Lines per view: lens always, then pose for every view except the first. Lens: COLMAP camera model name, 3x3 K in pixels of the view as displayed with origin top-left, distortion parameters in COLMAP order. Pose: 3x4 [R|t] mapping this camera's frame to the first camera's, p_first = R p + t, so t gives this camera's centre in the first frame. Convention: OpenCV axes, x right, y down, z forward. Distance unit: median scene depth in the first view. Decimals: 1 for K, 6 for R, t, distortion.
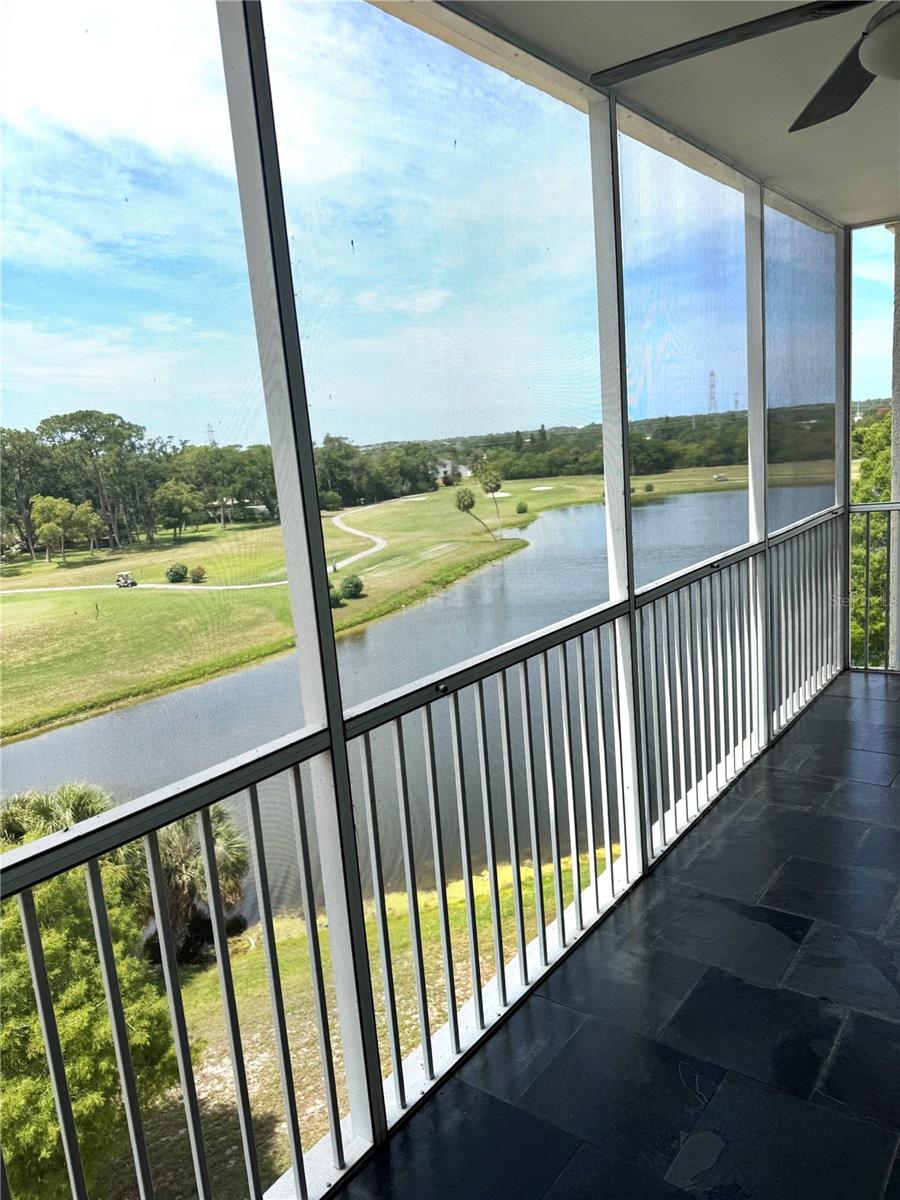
lens RADIAL K [[832.0, 0, 447.8], [0, 832.0, 591.4], [0, 0, 1]] dist [0.117387, -0.156806]
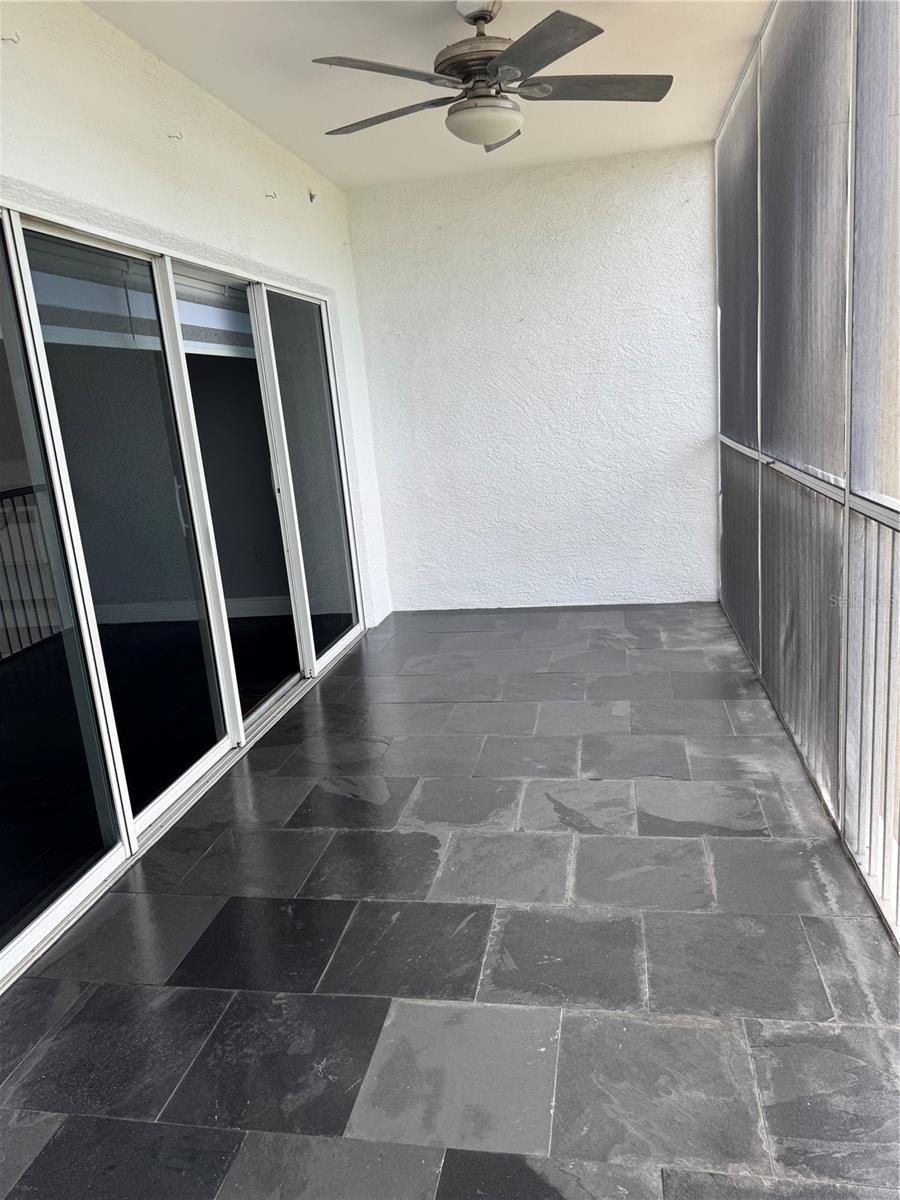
lens RADIAL K [[832.0, 0, 447.8], [0, 832.0, 591.4], [0, 0, 1]] dist [0.117387, -0.156806]
pose [[-0.873769, 0.257809, -0.412385, 0.510295], [0.075945, 0.909862, 0.407900, -0.146667], [0.480374, 0.325092, -0.814589, 0.856917]]
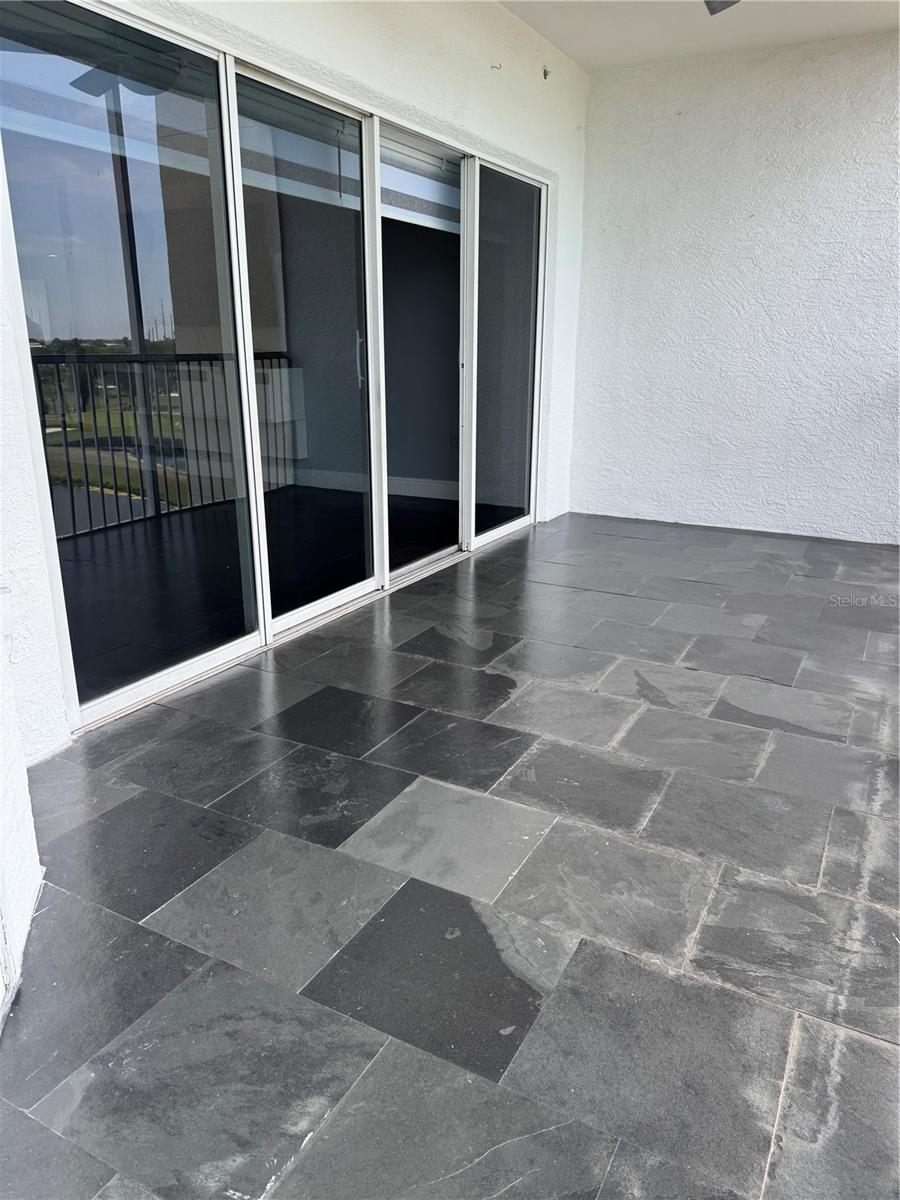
lens RADIAL K [[832.0, 0, 447.8], [0, 832.0, 591.4], [0, 0, 1]] dist [0.117387, -0.156806]
pose [[-0.982887, 0.122834, -0.137275, 0.453307], [0.046645, 0.886890, 0.459620, -0.105831], [0.178205, 0.445352, -0.877442, 0.933662]]
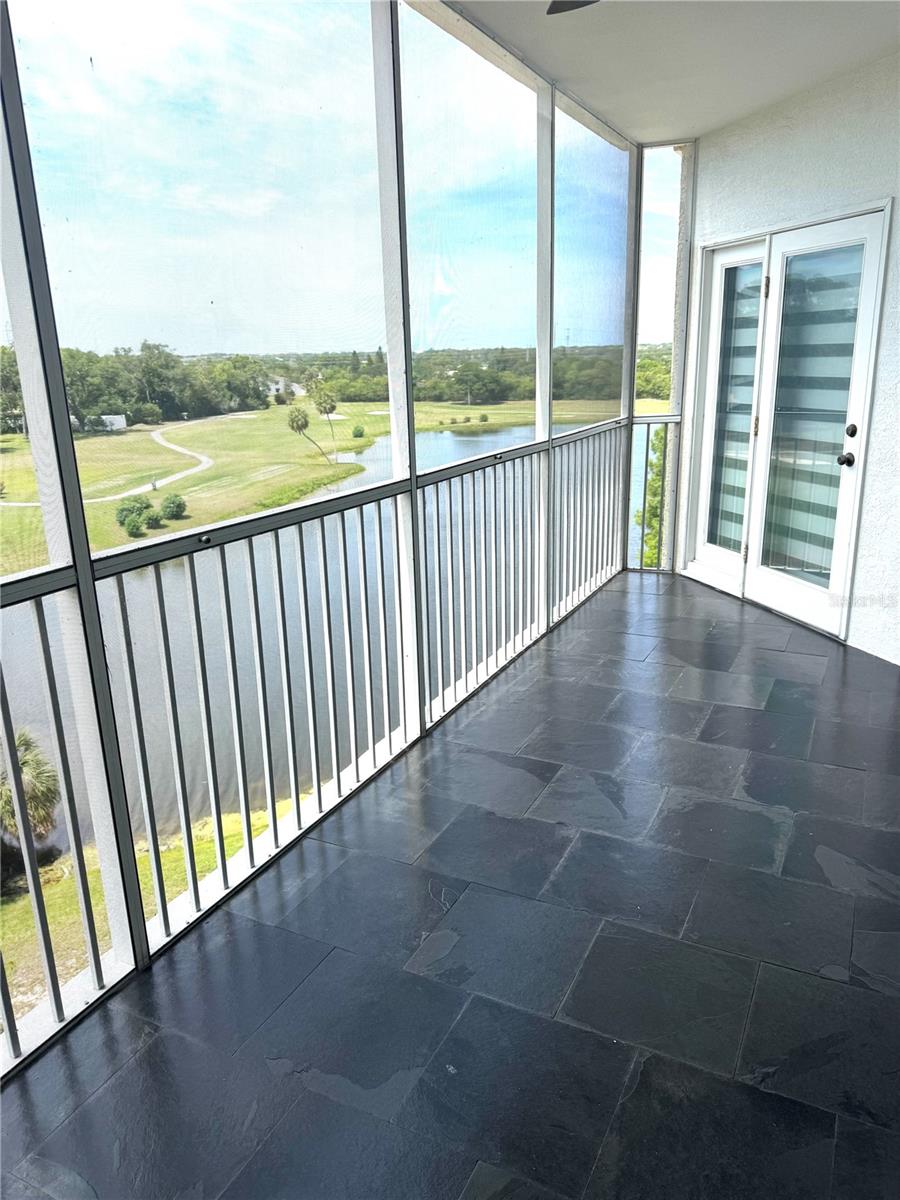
lens RADIAL K [[834.9, 0, 454.8], [0, 834.9, 591.6], [0, 0, 1]] dist [0.080892, -0.086453]
pose [[0.979151, 0.002477, 0.203118, 0.033055], [-0.020226, 0.996145, 0.085353, 0.034160], [-0.202124, -0.087682, 0.975427, -0.024932]]
